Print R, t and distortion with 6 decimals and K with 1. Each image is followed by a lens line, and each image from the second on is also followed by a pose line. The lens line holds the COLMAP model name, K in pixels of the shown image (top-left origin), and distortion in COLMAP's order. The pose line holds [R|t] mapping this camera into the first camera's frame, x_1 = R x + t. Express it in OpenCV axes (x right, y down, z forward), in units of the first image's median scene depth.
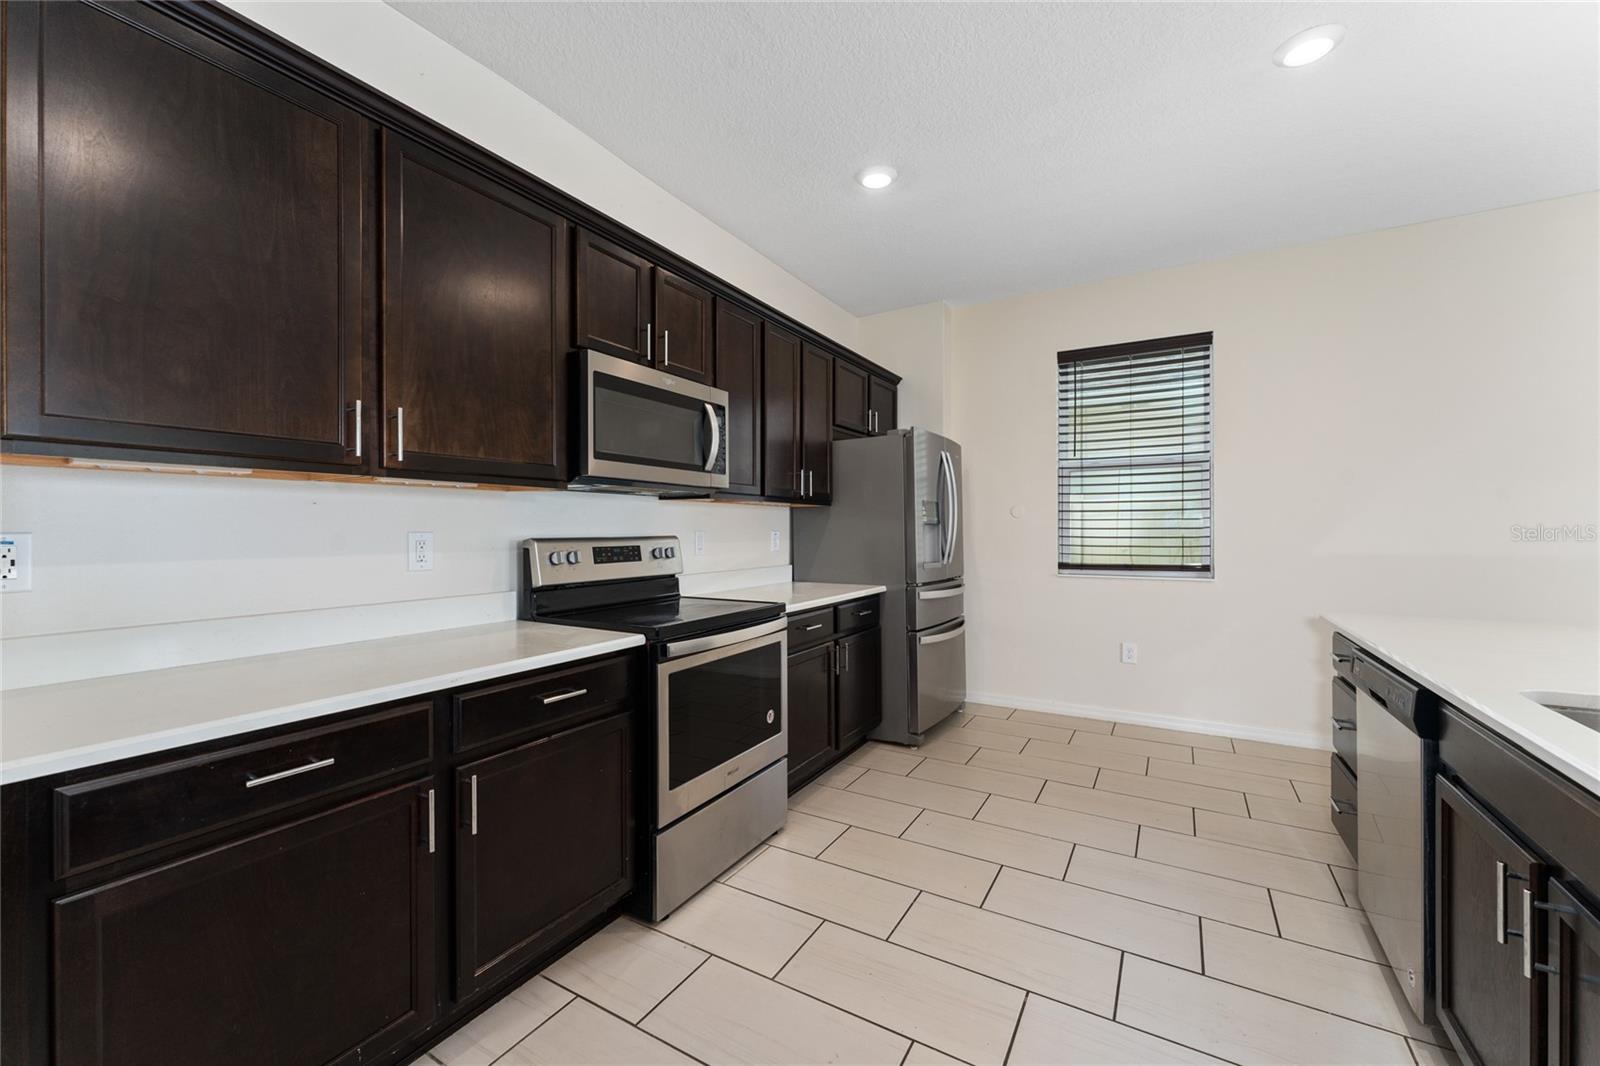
lens RADIAL K [[648.9, 0, 801.0], [0, 648.9, 530.1], [0, 0, 1]] dist [0.003599, -0.001228]
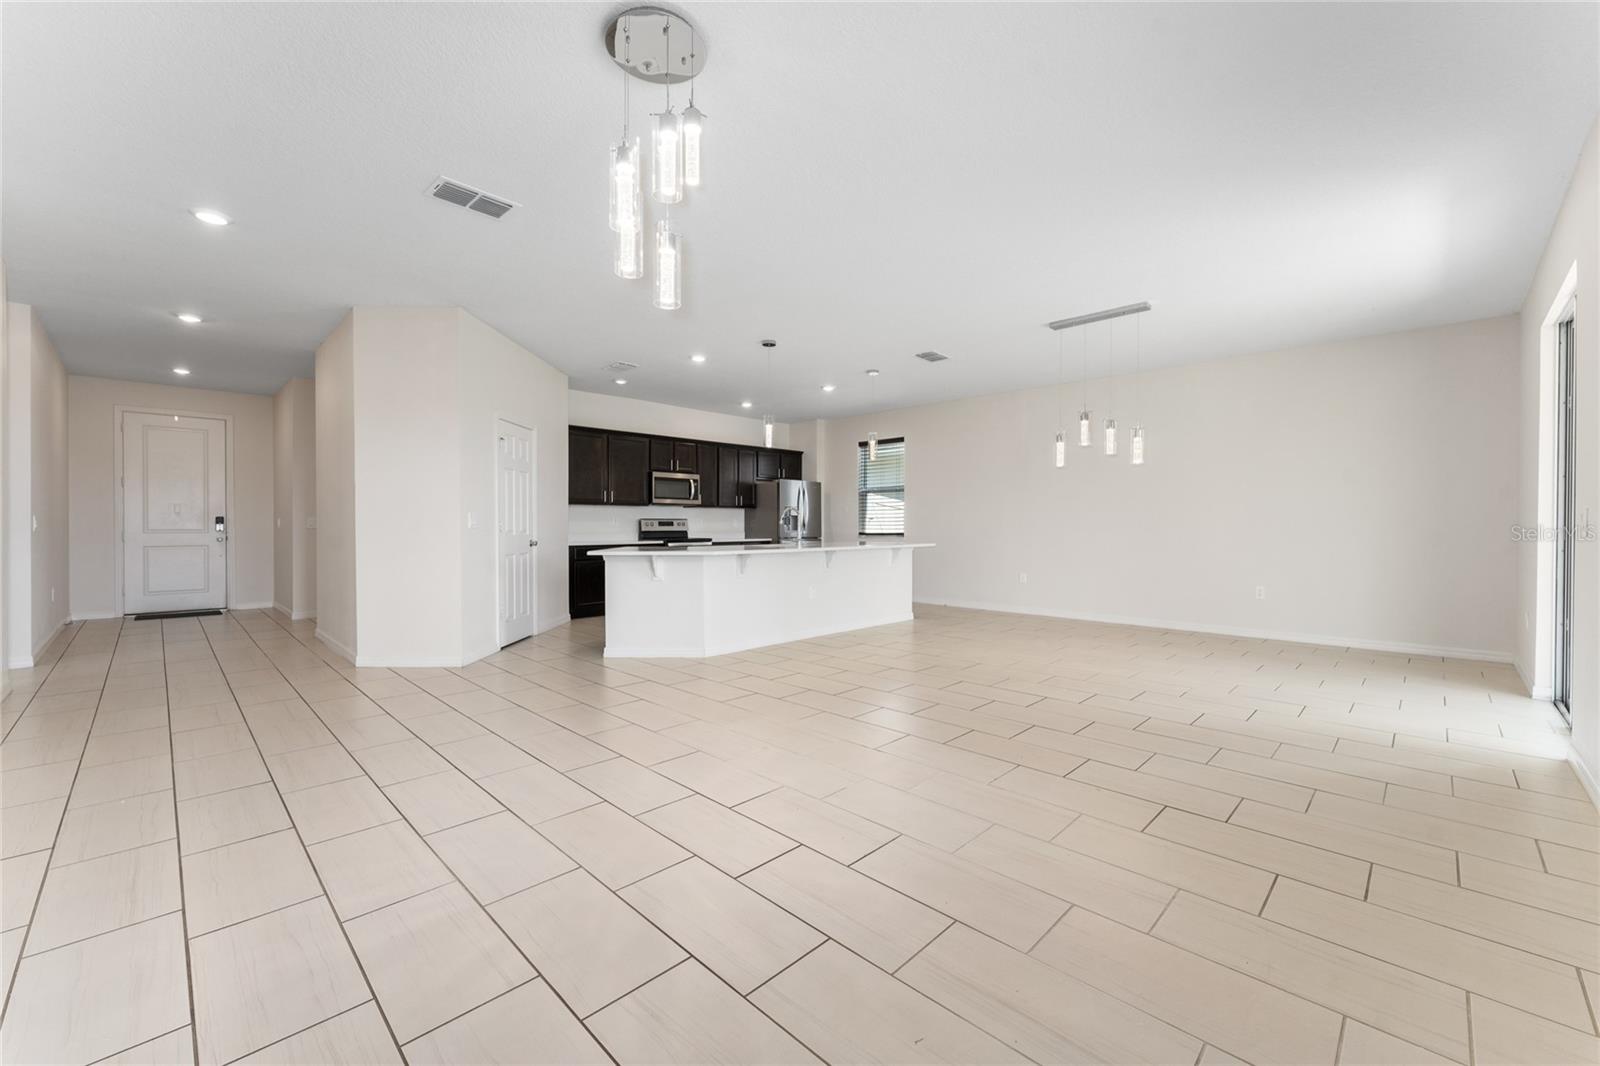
lens RADIAL K [[648.9, 0, 797.6], [0, 648.9, 536.7], [0, 0, 1]] dist [0.003599, -0.001228]
pose [[0.967447, 0.009186, -0.252908, 1.060647], [-0.004102, 0.999779, 0.020620, 0.026389], [0.253042, -0.018912, 0.967271, -1.816498]]
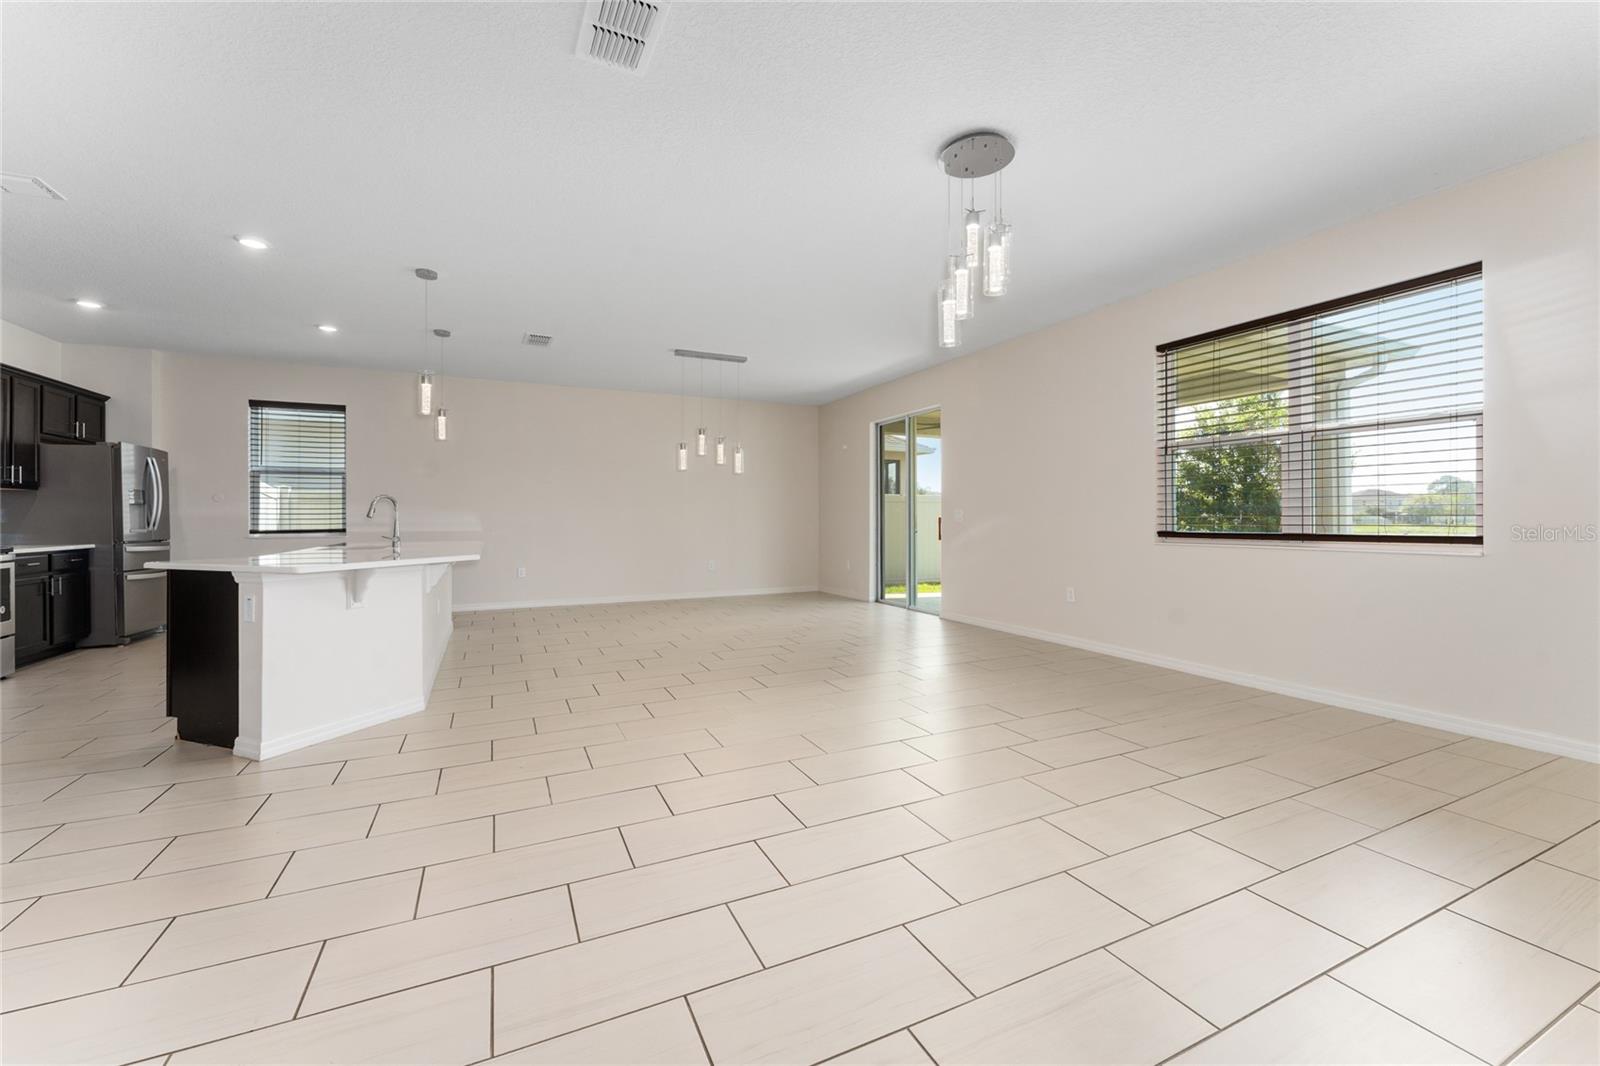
lens RADIAL K [[648.9, 0, 801.2], [0, 648.9, 517.1], [0, 0, 1]] dist [0.003599, -0.001228]
pose [[0.565394, 0.001765, 0.824819, -0.225565], [-0.001027, 0.999998, -0.001436, 0.027521], [-0.824820, -0.000035, 0.565395, -1.451394]]
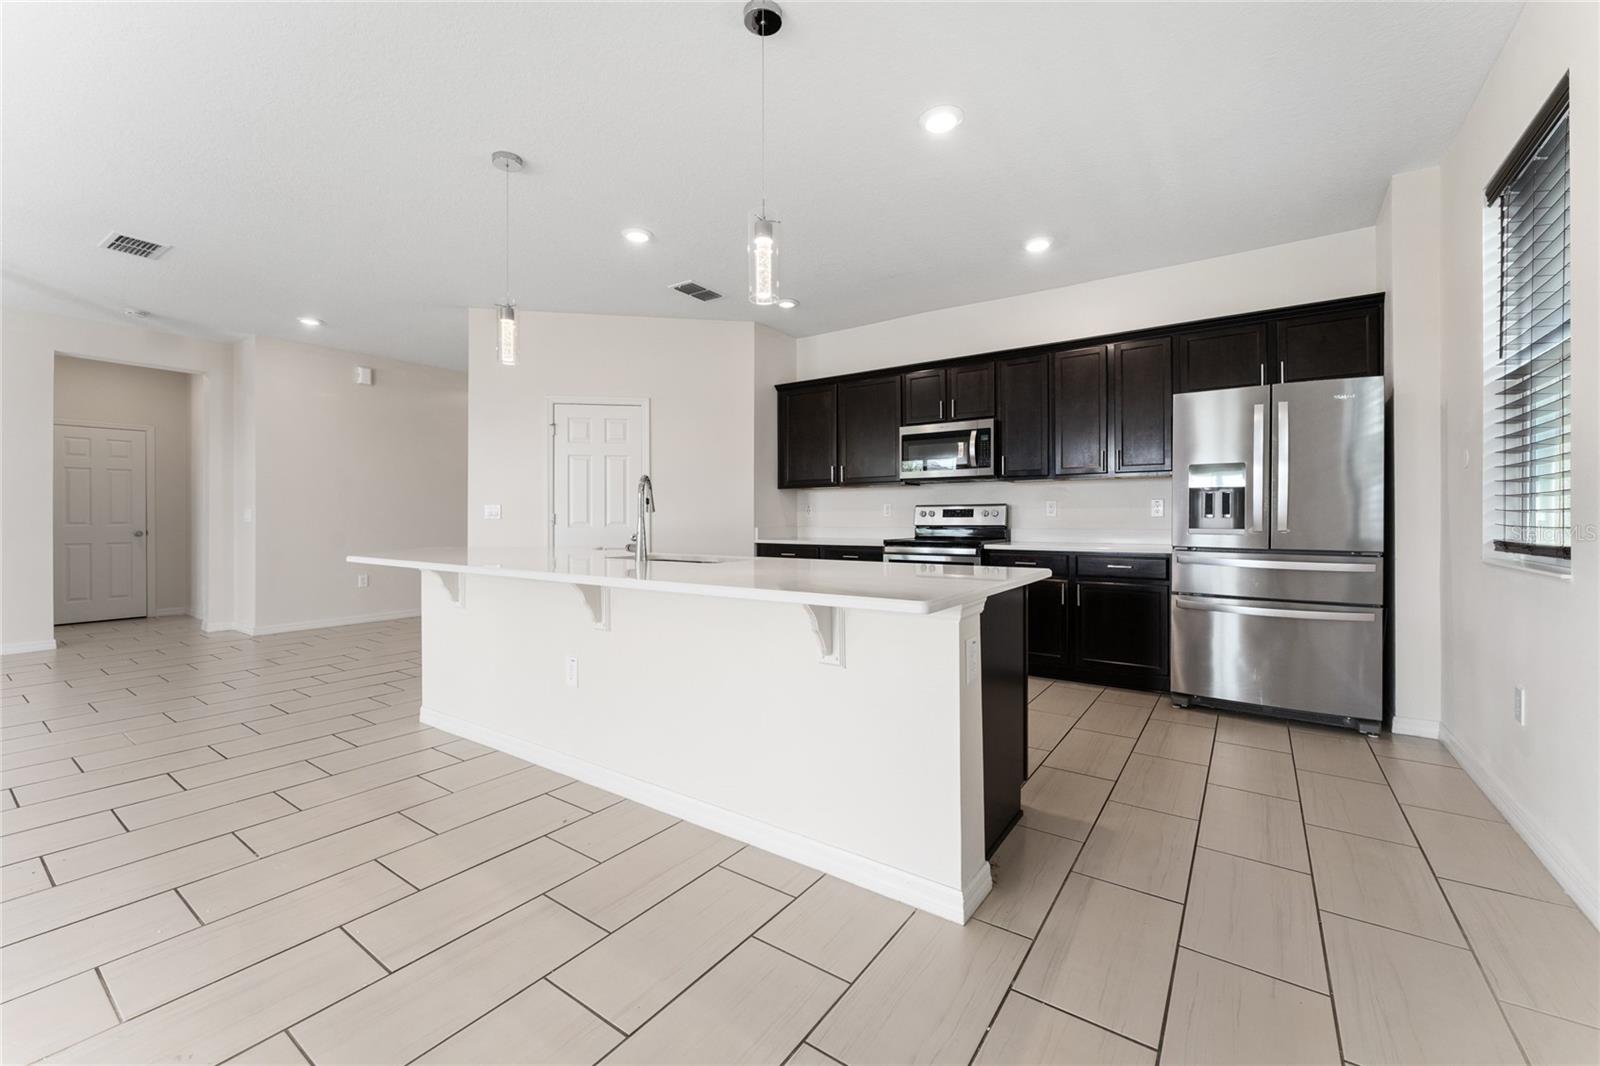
lens RADIAL K [[648.9, 0, 803.9], [0, 648.9, 521.0], [0, 0, 1]] dist [0.003599, -0.001228]
pose [[-0.090036, 0.009356, -0.995895, 1.437165], [0.005222, 0.999947, 0.008922, 0.033913], [0.995925, -0.004397, -0.090080, 0.577468]]
